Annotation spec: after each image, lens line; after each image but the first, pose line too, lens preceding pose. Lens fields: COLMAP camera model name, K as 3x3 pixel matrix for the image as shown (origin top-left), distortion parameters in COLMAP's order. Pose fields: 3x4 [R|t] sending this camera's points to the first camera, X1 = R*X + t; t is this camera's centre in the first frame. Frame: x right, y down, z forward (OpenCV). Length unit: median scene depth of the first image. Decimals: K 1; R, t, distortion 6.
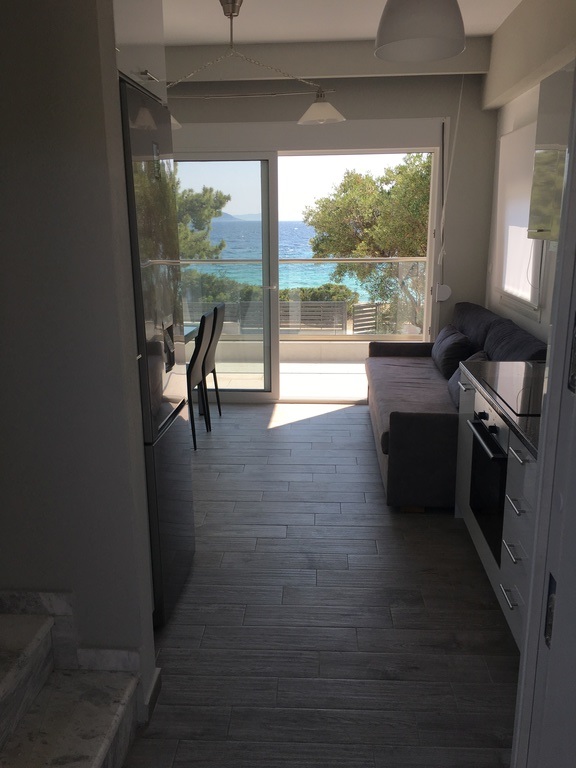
lens RADIAL K [[650.0, 0, 289.1], [0, 650.0, 384.5], [0, 0, 1]] dist [0.072018, -0.087556]
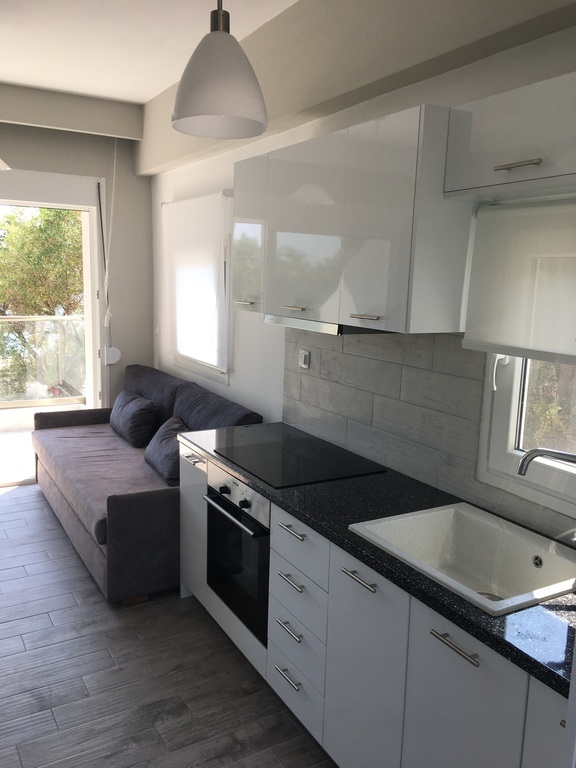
lens RADIAL K [[650.0, 0, 288.7], [0, 650.0, 382.3], [0, 0, 1]] dist [0.072018, -0.087556]
pose [[0.828491, -0.053560, 0.557436, -0.098338], [0.097209, 0.994059, -0.048966, -0.034008], [-0.551501, 0.094756, 0.828775, 0.078316]]
